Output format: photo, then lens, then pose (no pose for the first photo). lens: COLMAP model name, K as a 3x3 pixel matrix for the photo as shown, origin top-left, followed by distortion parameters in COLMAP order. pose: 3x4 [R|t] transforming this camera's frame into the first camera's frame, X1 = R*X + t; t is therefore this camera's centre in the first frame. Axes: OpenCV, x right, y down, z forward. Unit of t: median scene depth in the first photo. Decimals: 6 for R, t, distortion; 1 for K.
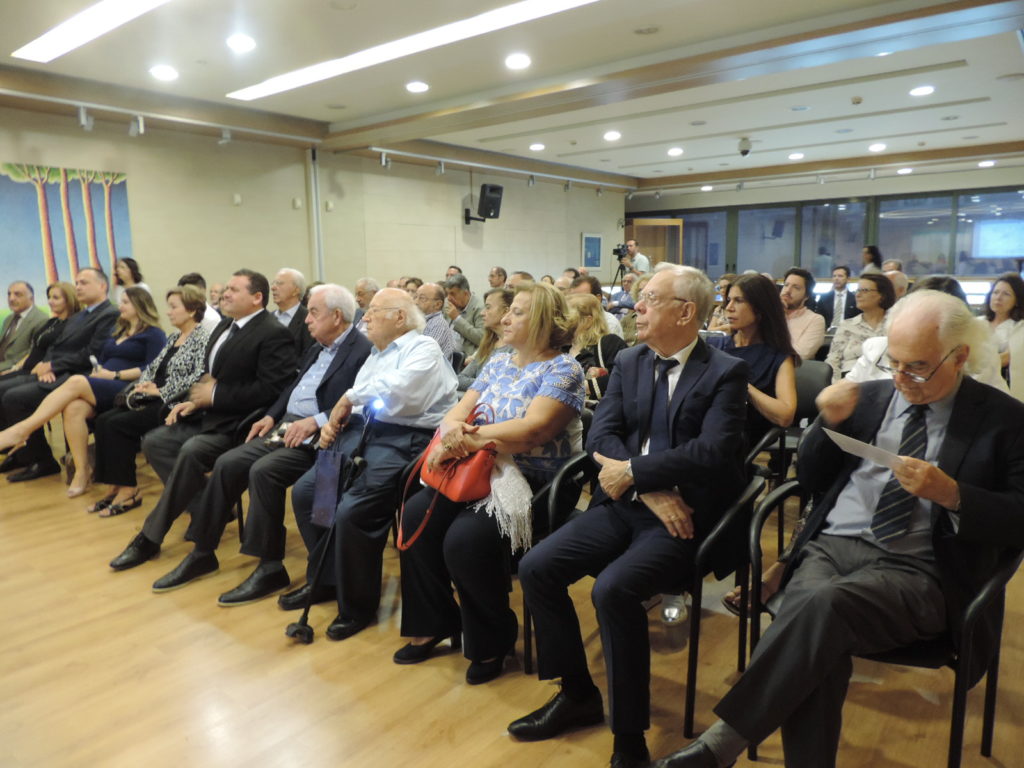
lens RADIAL K [[732.4, 0, 512.0], [0, 732.4, 384.0], [0, 0, 1]] dist [-0.015198, -0.004714]
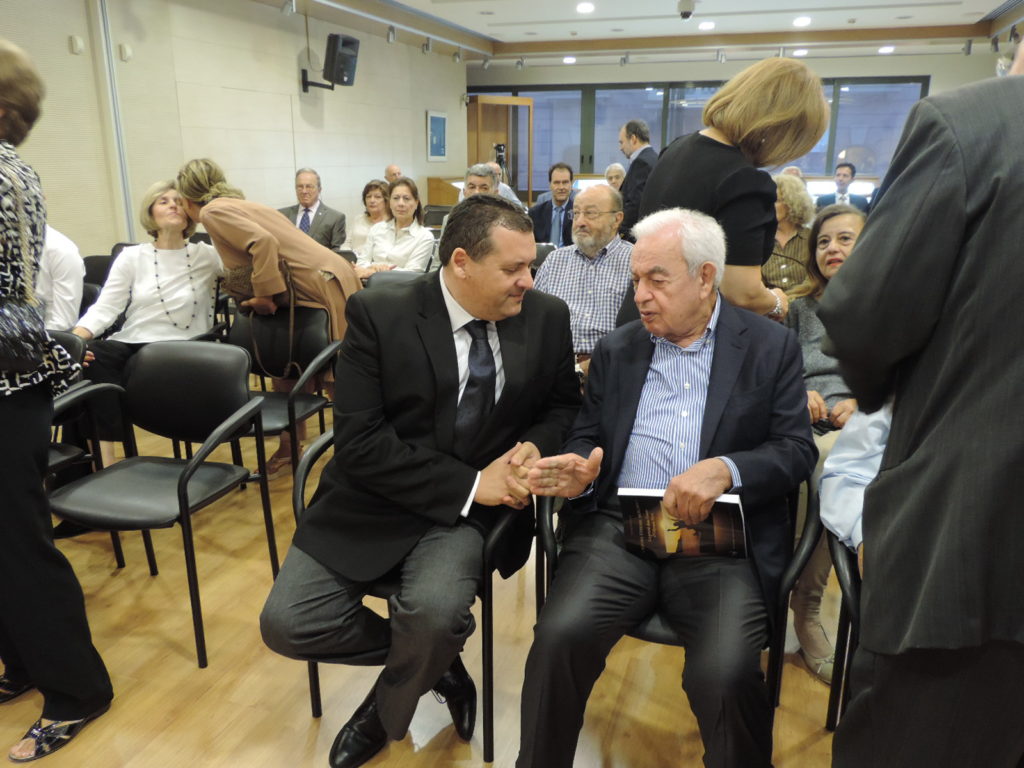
lens RADIAL K [[819.2, 0, 515.3], [0, 819.2, 389.7], [0, 0, 1]] dist [-0.010420, -0.003377]
pose [[0.935232, -0.077980, 0.345342, -0.193650], [0.035180, 0.991083, 0.128519, -0.031909], [-0.352284, -0.108046, 0.929635, 0.188866]]
